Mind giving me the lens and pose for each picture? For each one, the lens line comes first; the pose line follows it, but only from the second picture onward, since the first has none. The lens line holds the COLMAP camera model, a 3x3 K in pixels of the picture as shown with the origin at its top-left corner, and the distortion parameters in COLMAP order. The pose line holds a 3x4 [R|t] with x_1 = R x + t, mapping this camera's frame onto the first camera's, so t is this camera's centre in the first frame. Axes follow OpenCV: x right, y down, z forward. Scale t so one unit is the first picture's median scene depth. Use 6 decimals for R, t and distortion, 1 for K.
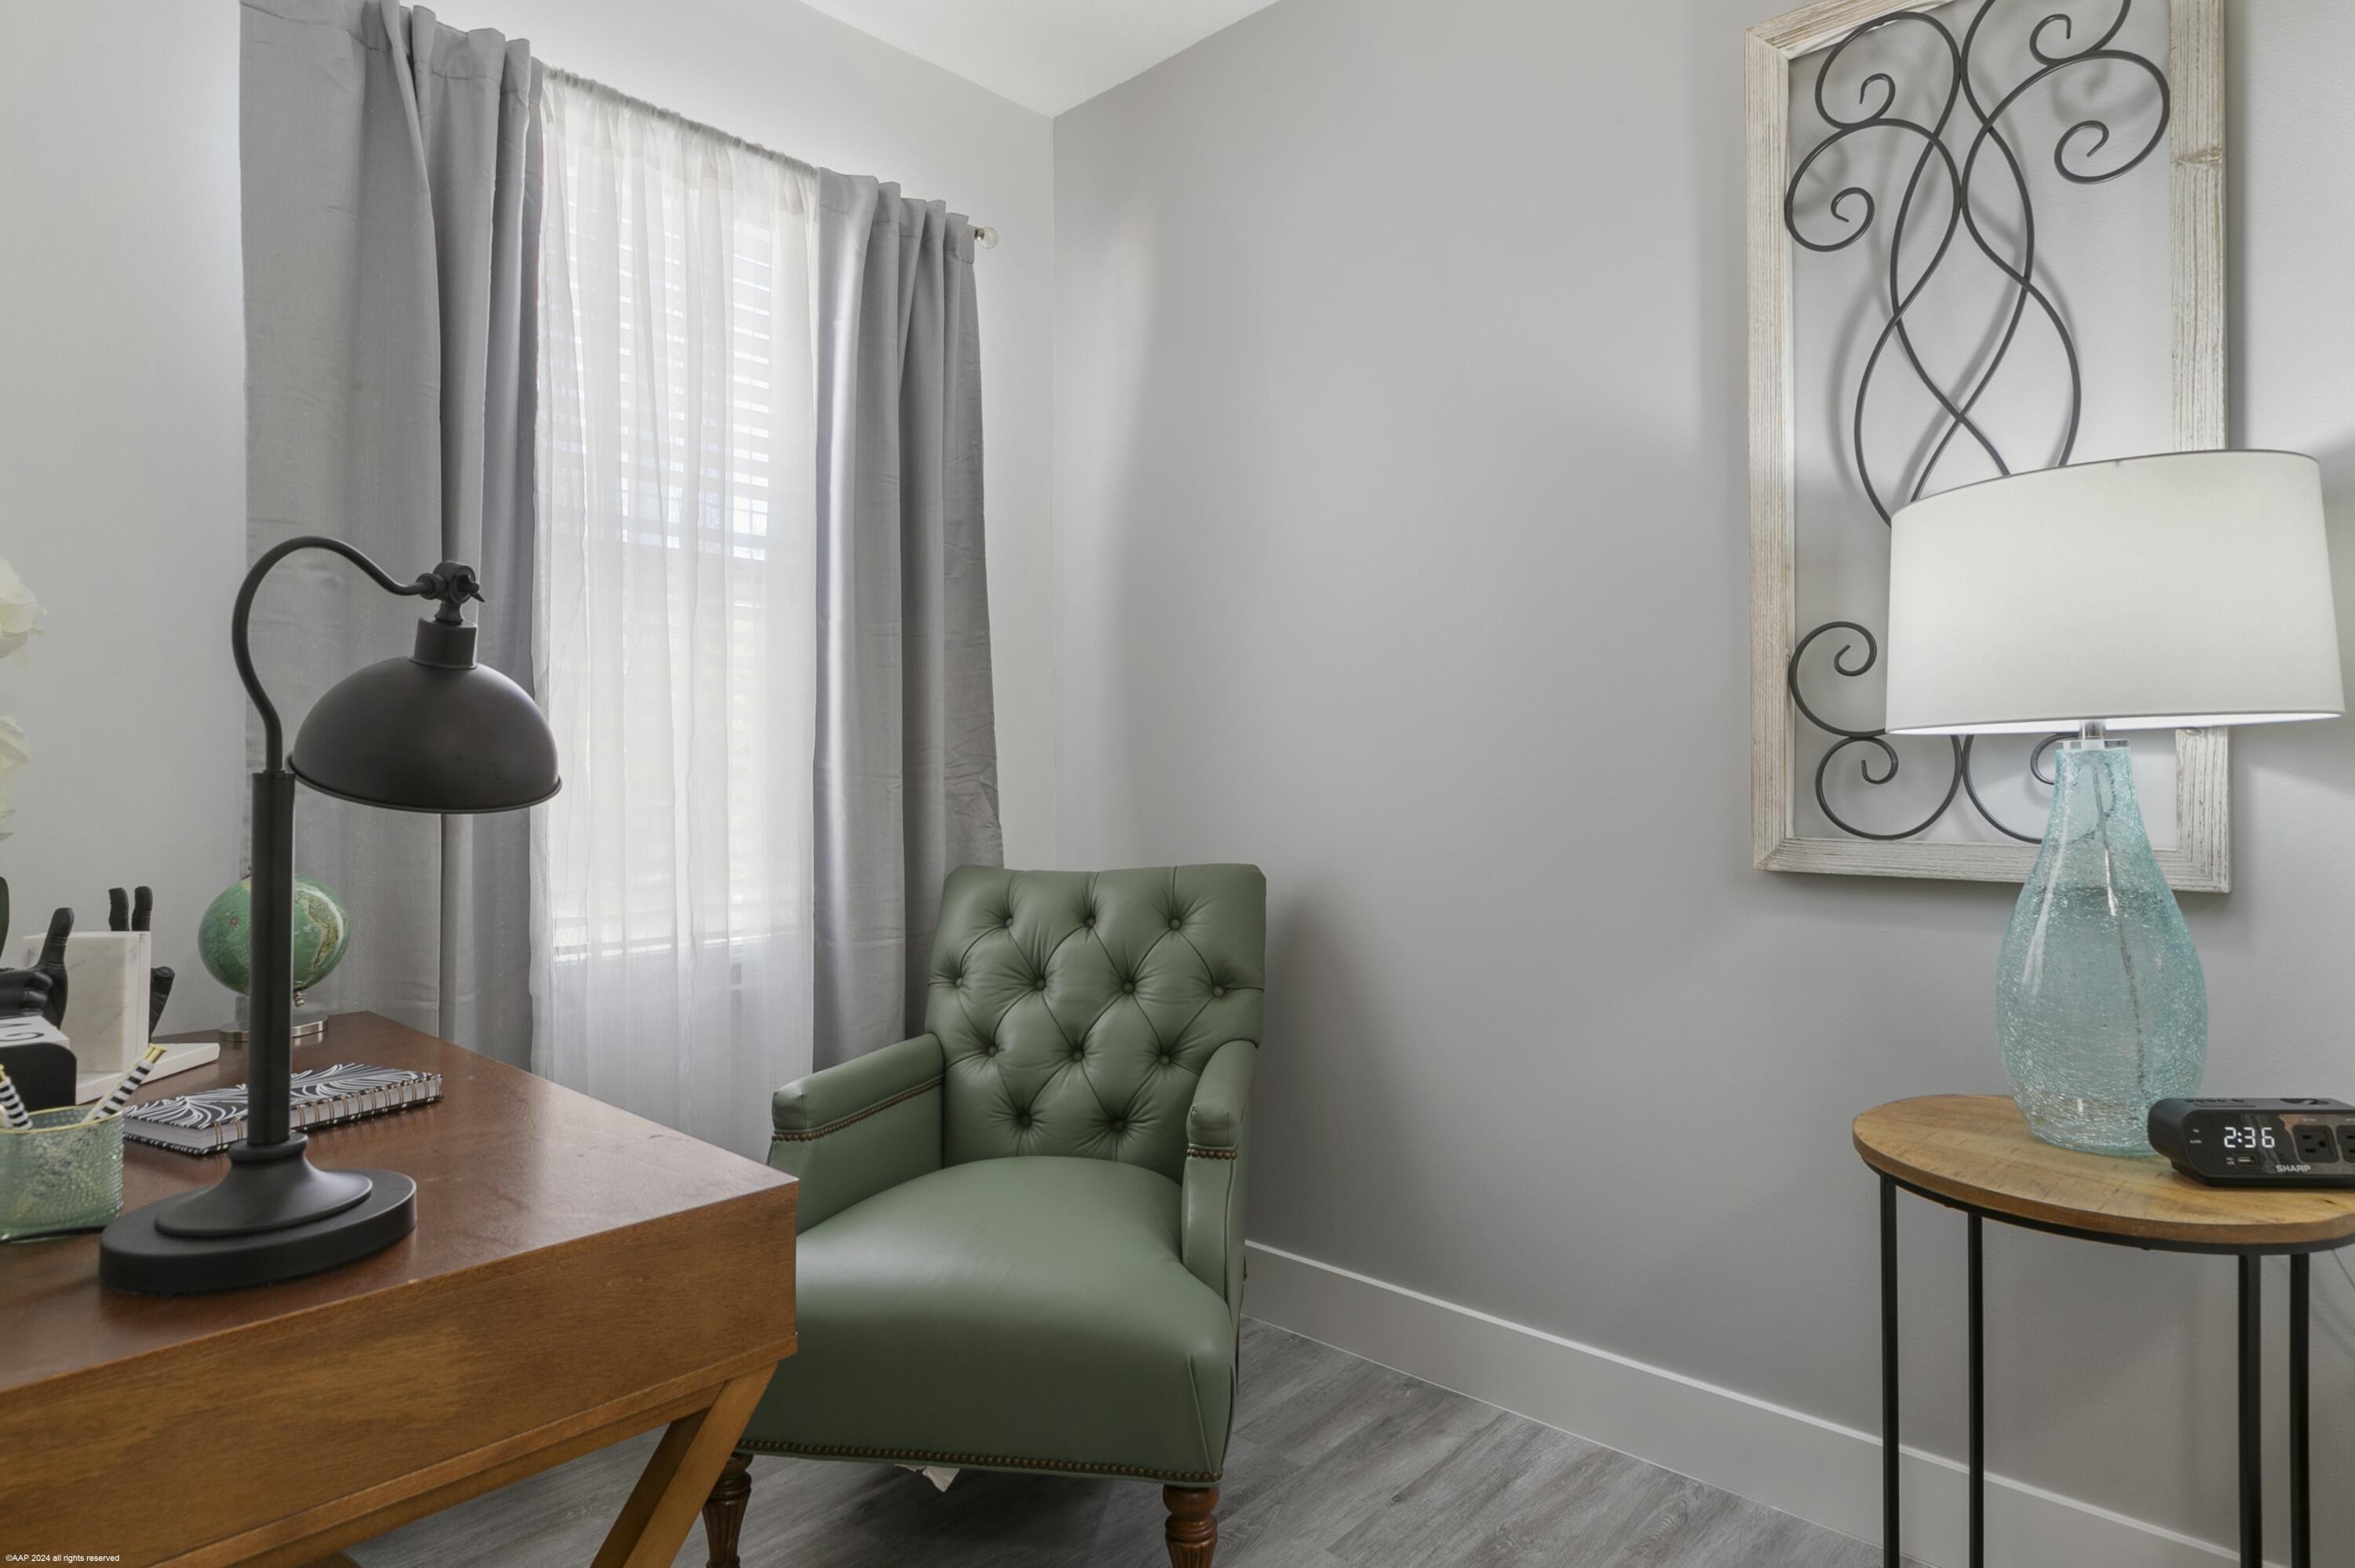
lens RADIAL K [[1217.0, 0, 1176.0], [0, 1217.0, 734.1], [0, 0, 1]] dist [0.002104, 0.000220]
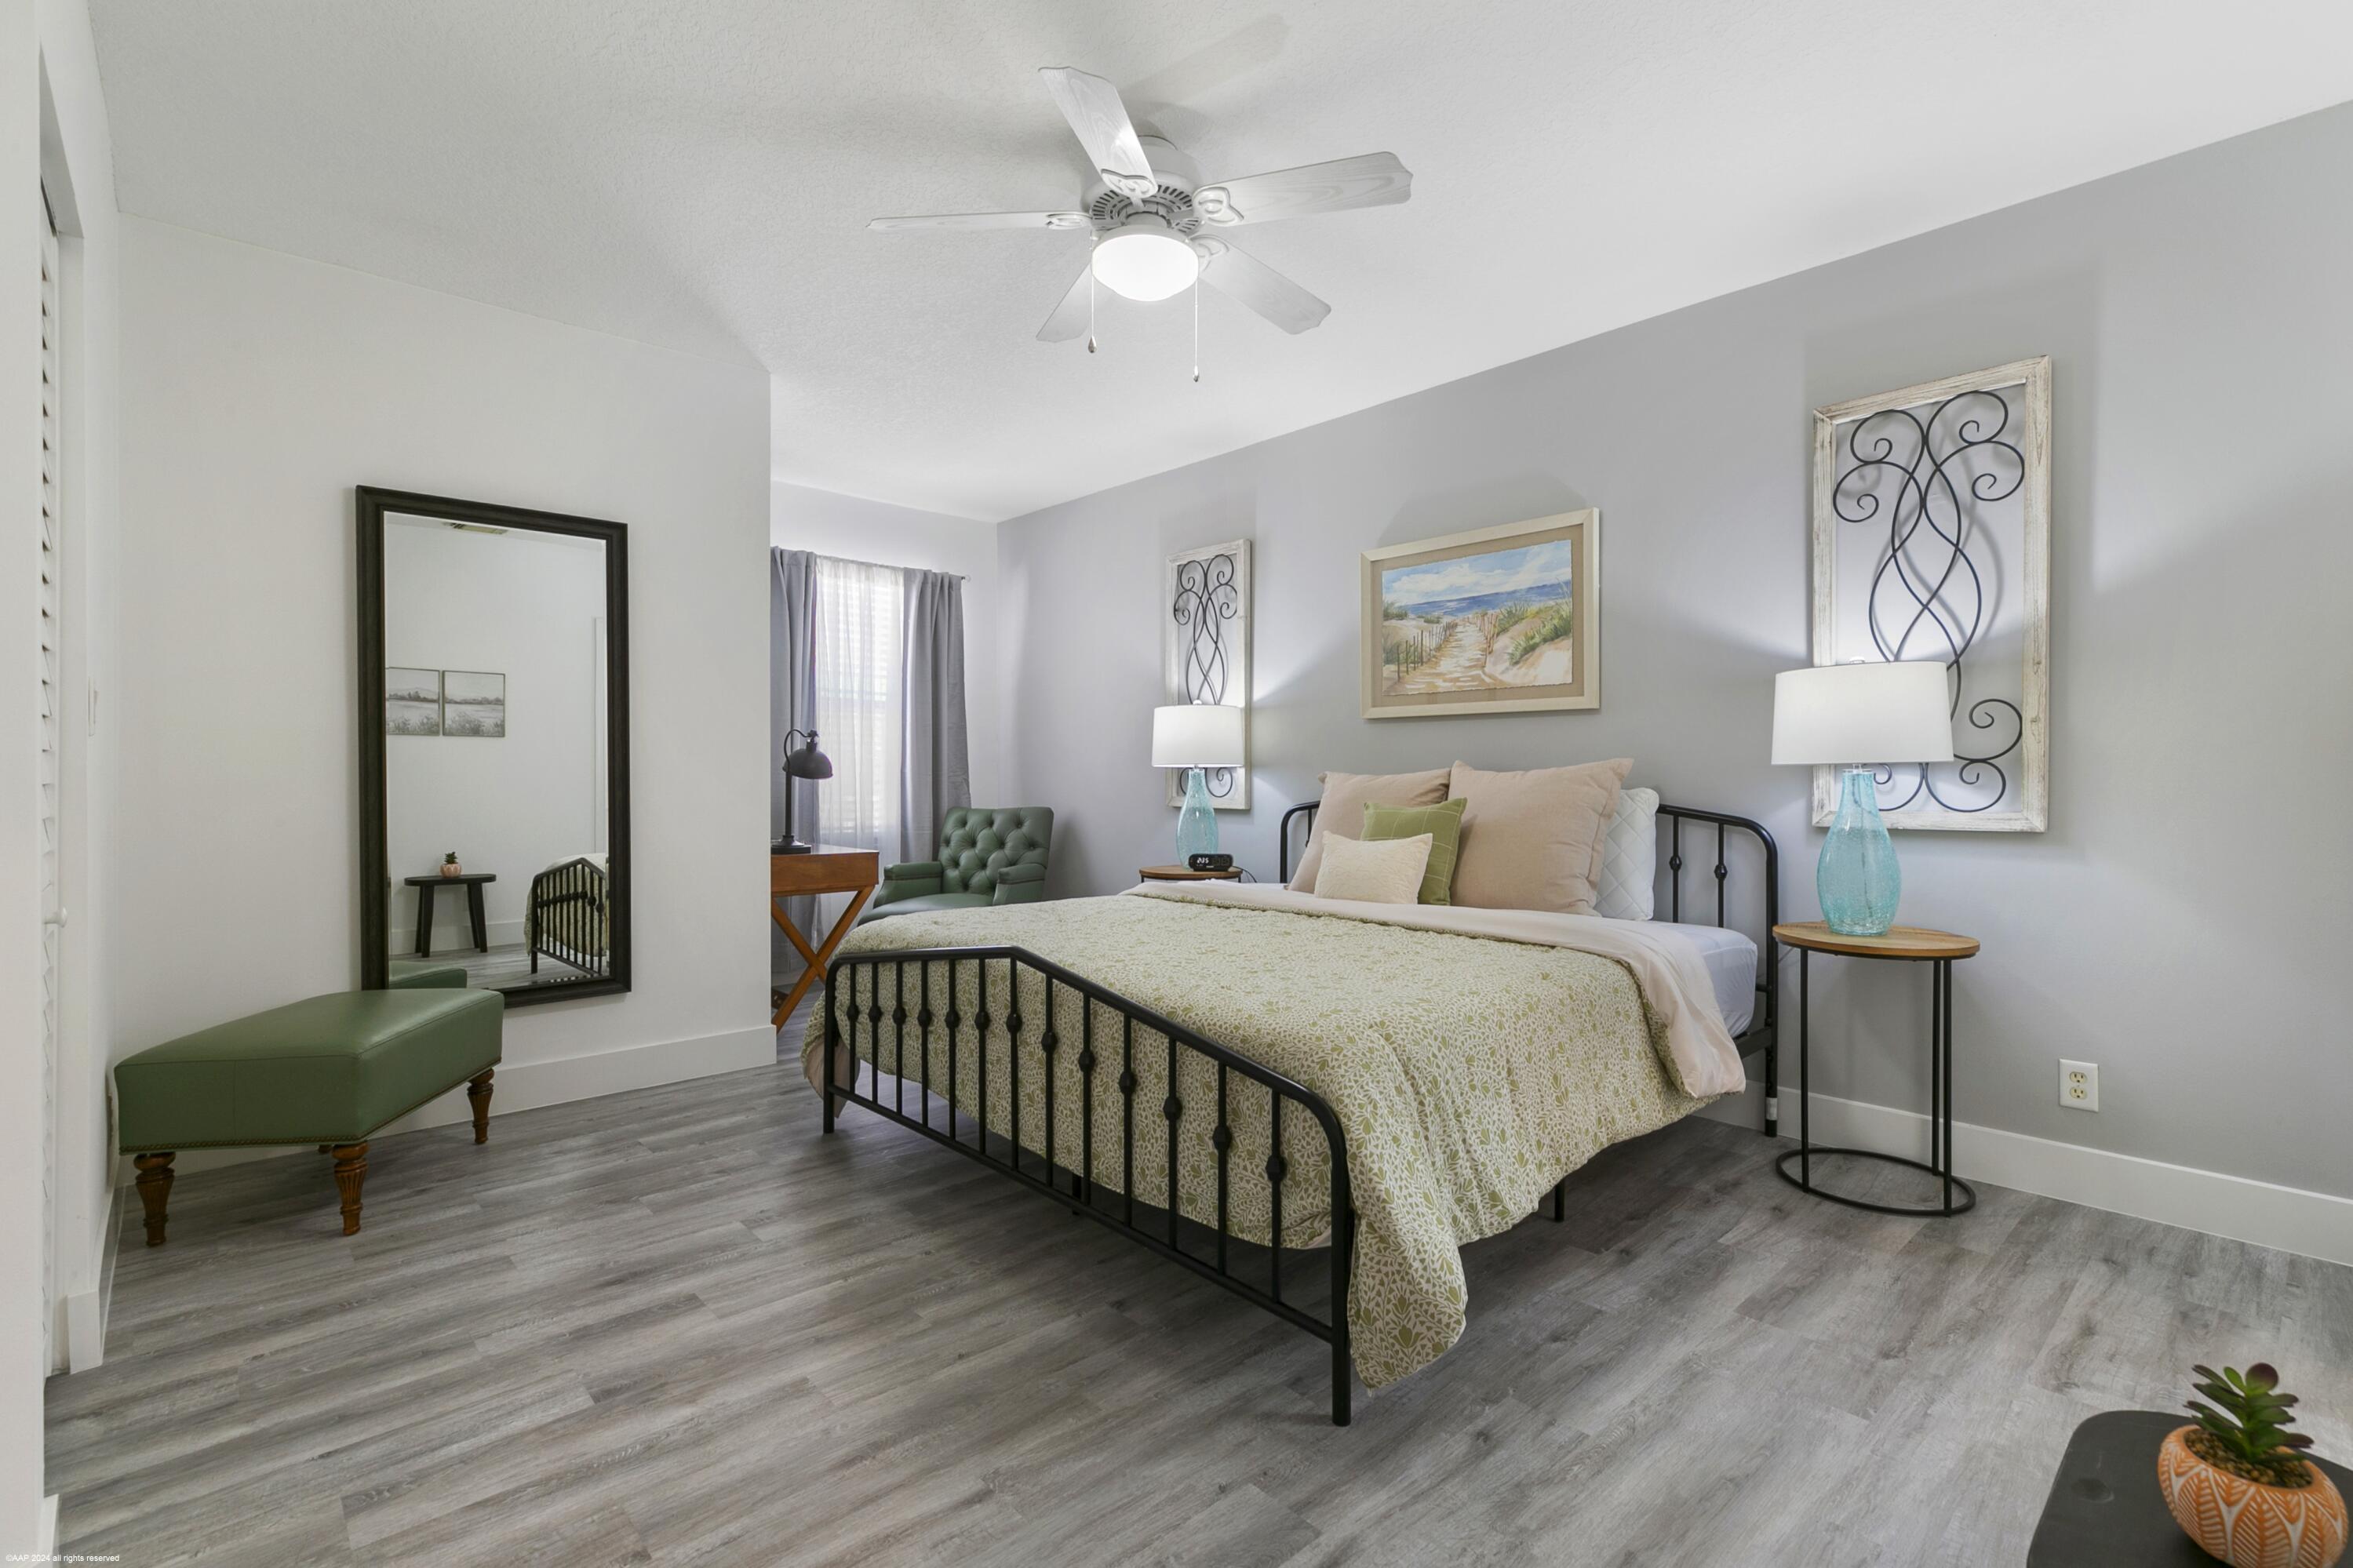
lens RADIAL K [[1060.8, 0, 1181.2], [0, 1060.8, 786.4], [0, 0, 1]] dist [-0.000279, -0.000127]
pose [[0.995837, 0.016045, -0.089730, 0.624414], [-0.012347, 0.999057, 0.041619, -0.053465], [0.090313, -0.040338, 0.995096, -1.537225]]
